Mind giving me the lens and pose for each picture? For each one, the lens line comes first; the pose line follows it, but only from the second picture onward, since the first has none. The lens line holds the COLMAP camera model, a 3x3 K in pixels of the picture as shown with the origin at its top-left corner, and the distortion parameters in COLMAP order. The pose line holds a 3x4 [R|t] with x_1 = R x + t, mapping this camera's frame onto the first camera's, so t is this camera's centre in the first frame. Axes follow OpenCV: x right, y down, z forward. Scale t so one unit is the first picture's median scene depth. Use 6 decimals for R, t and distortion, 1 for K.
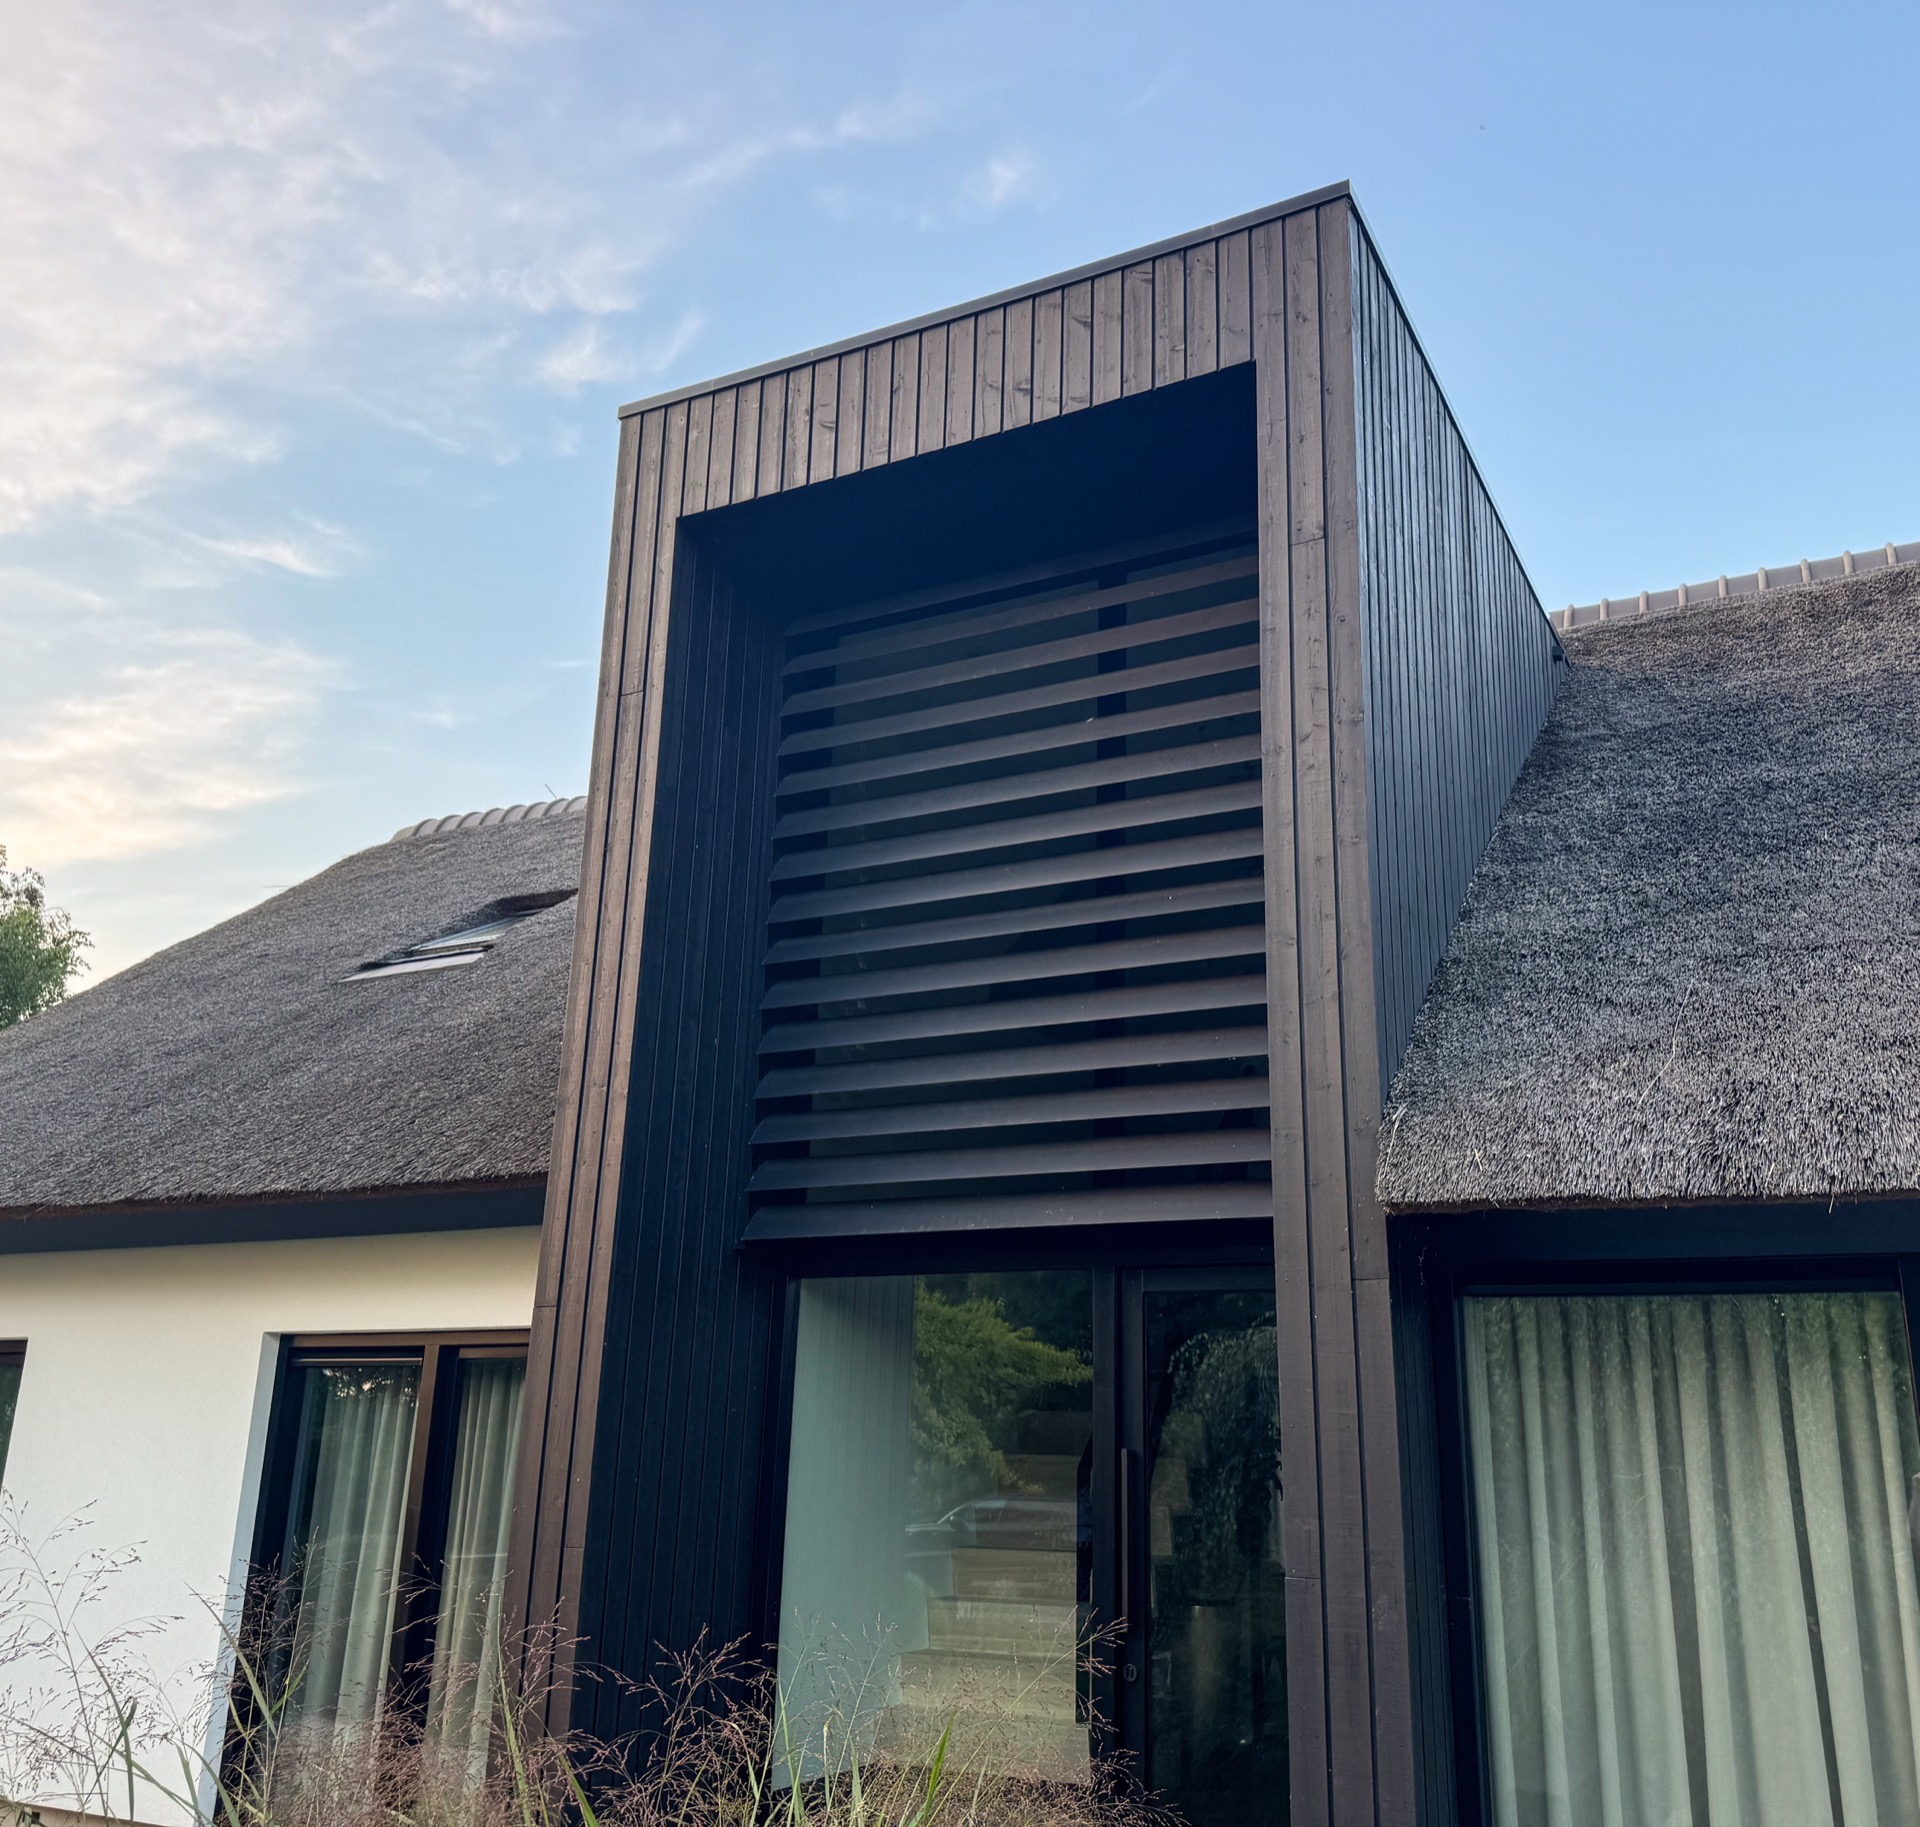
lens RADIAL K [[1705.8, 0, 971.2], [0, 1705.8, 929.3], [0, 0, 1]] dist [0.060538, -0.065995]
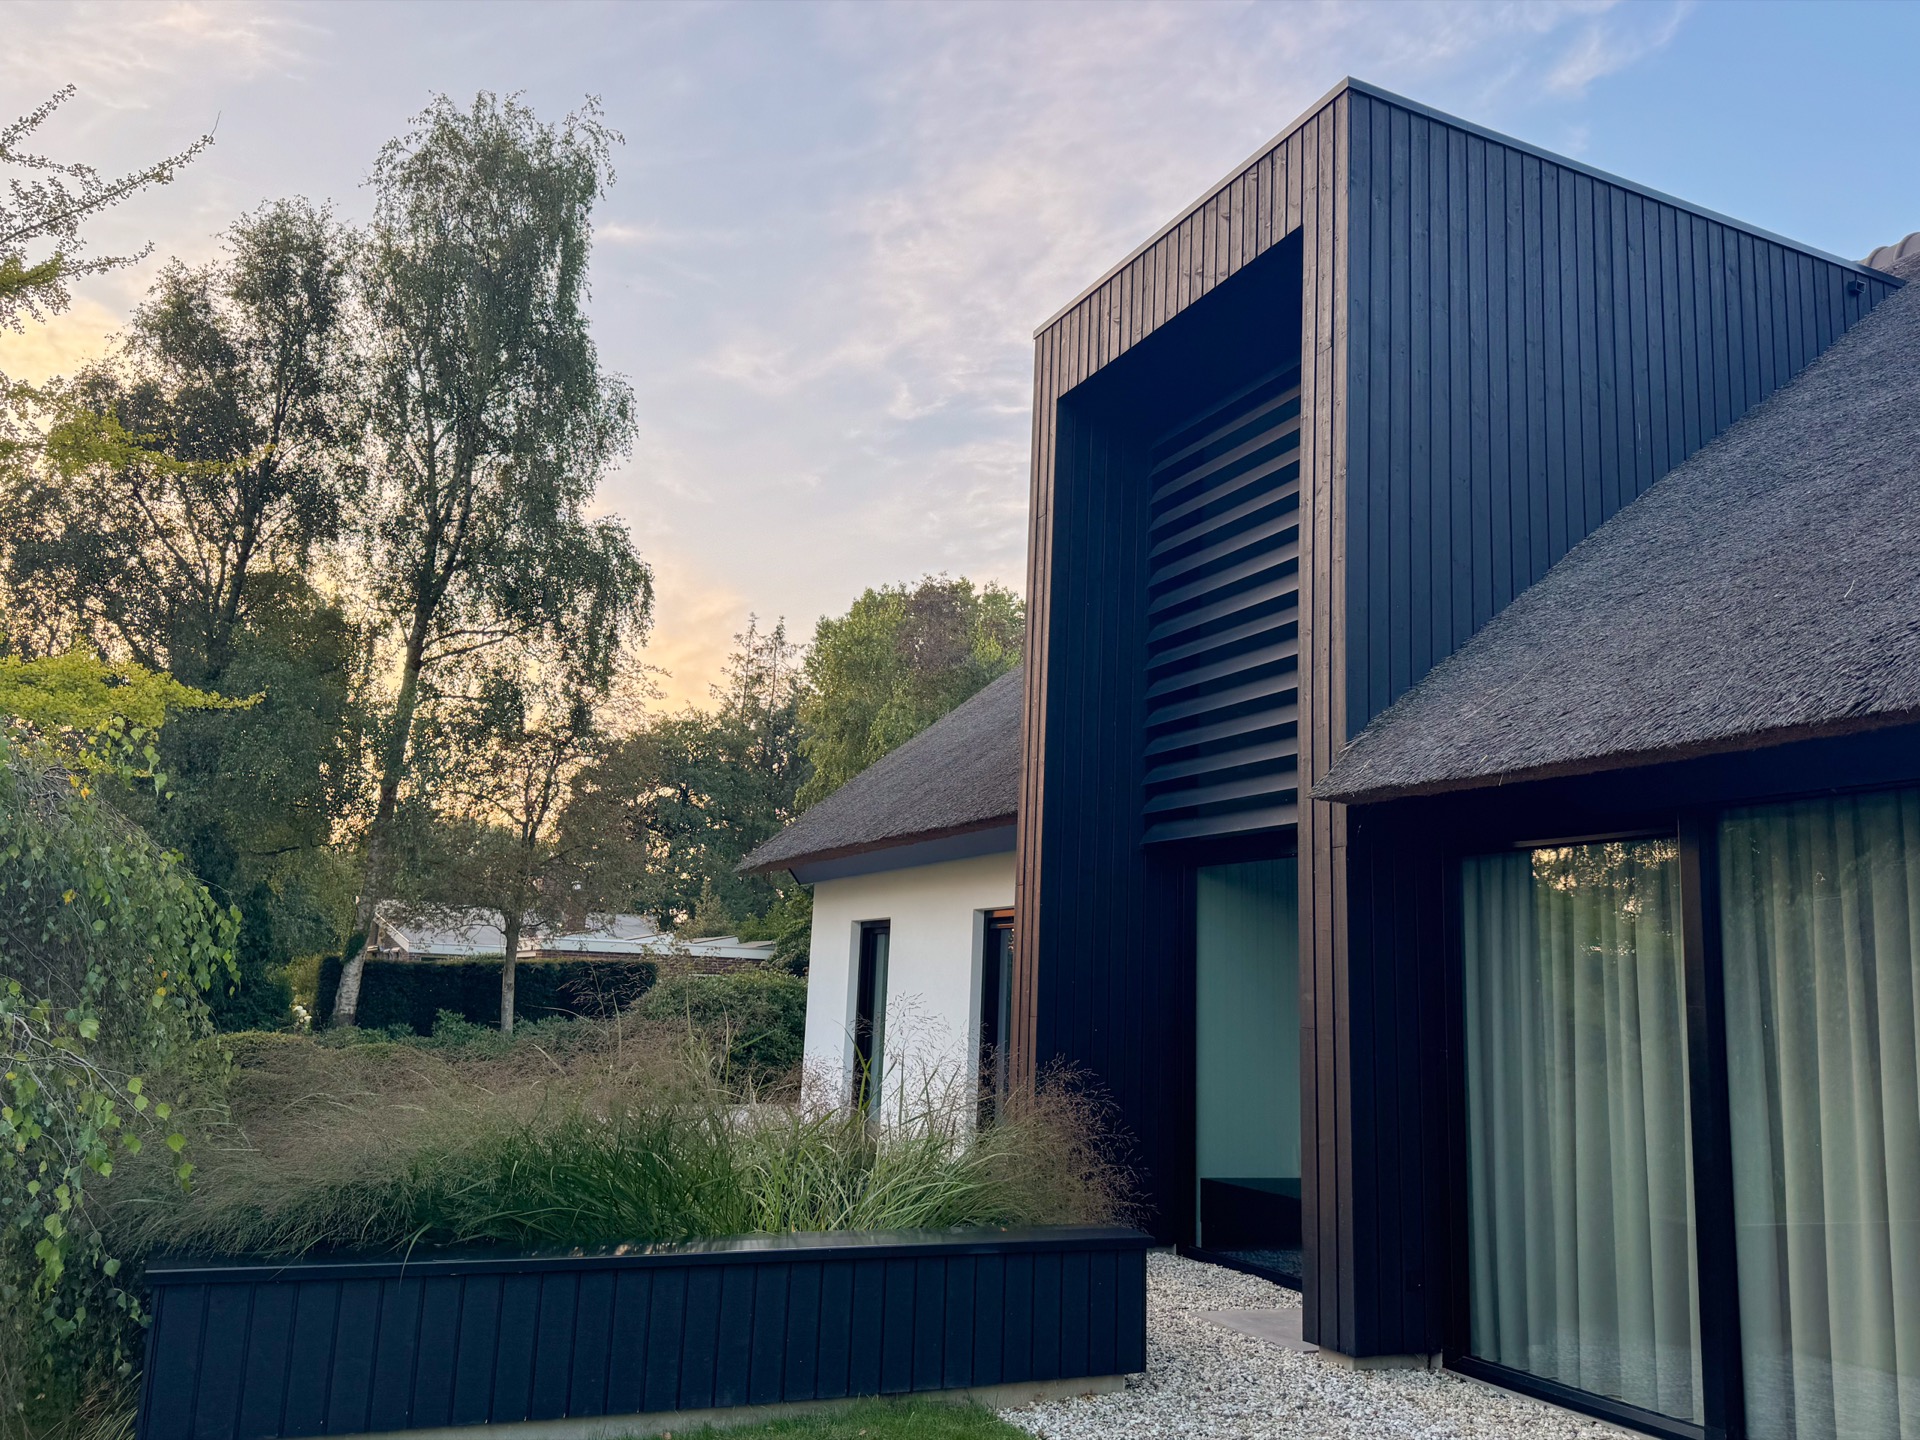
lens RADIAL K [[1436.6, 0, 953.0], [0, 1436.6, 716.5], [0, 0, 1]] dist [0.042782, -0.008895]
pose [[0.803966, -0.104769, -0.585374, 0.570562], [0.149032, 0.988442, 0.027775, 0.000103], [0.575698, -0.109569, 0.810288, -0.191317]]
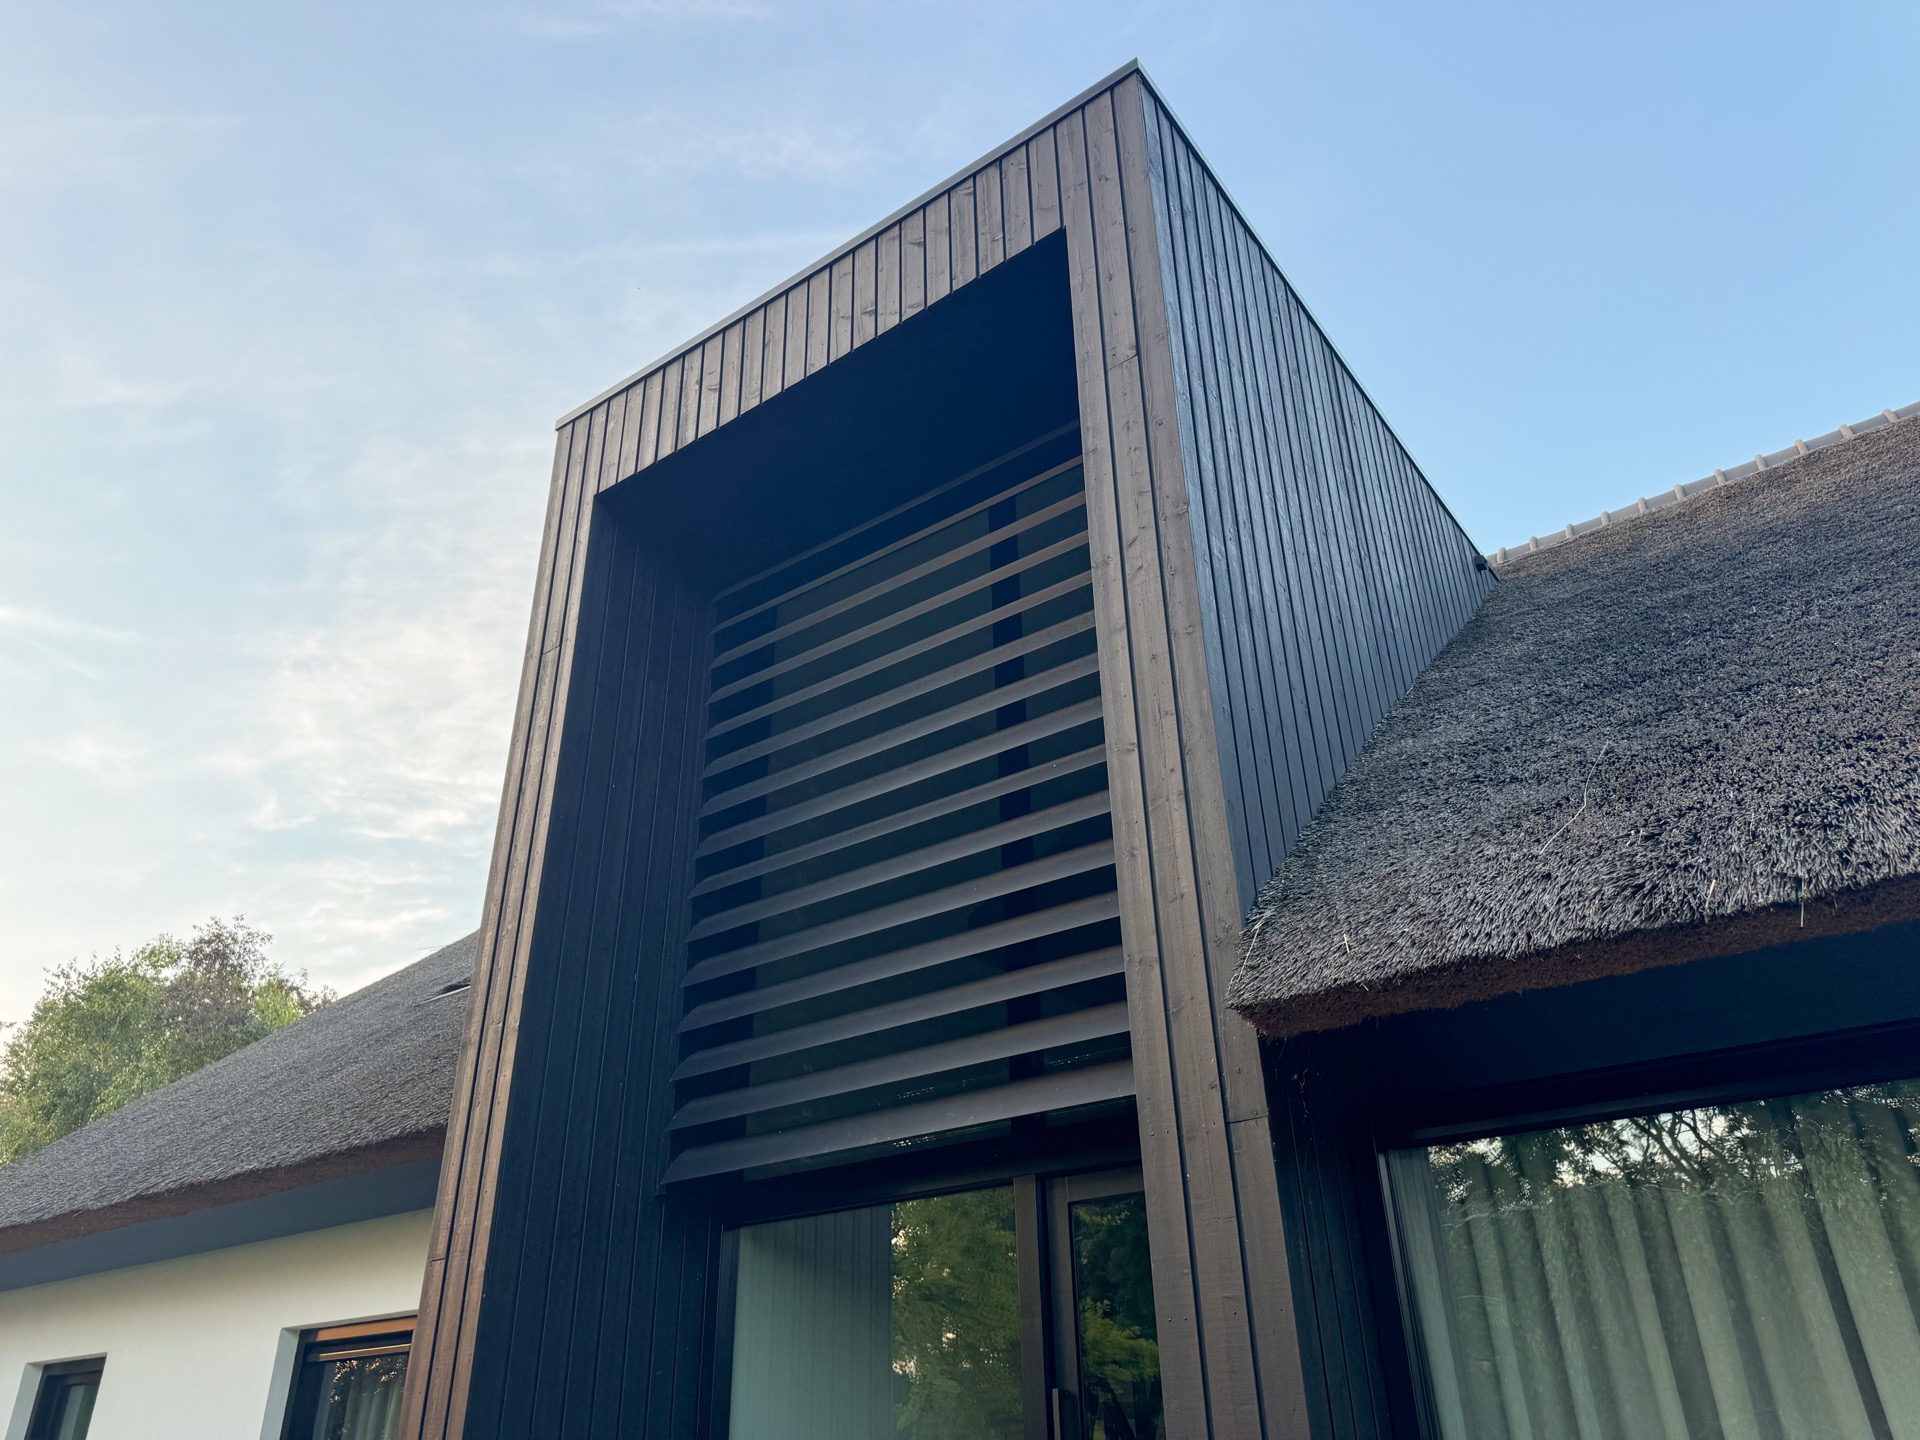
lens RADIAL K [[1351.8, 0, 946.1], [0, 1351.8, 713.2], [0, 0, 1]] dist [0.039289, -0.030452]
pose [[0.988091, -0.109319, -0.108289, 0.144367], [0.083578, 0.972180, -0.218815, 0.115393], [0.129197, 0.207159, 0.969739, 0.255439]]
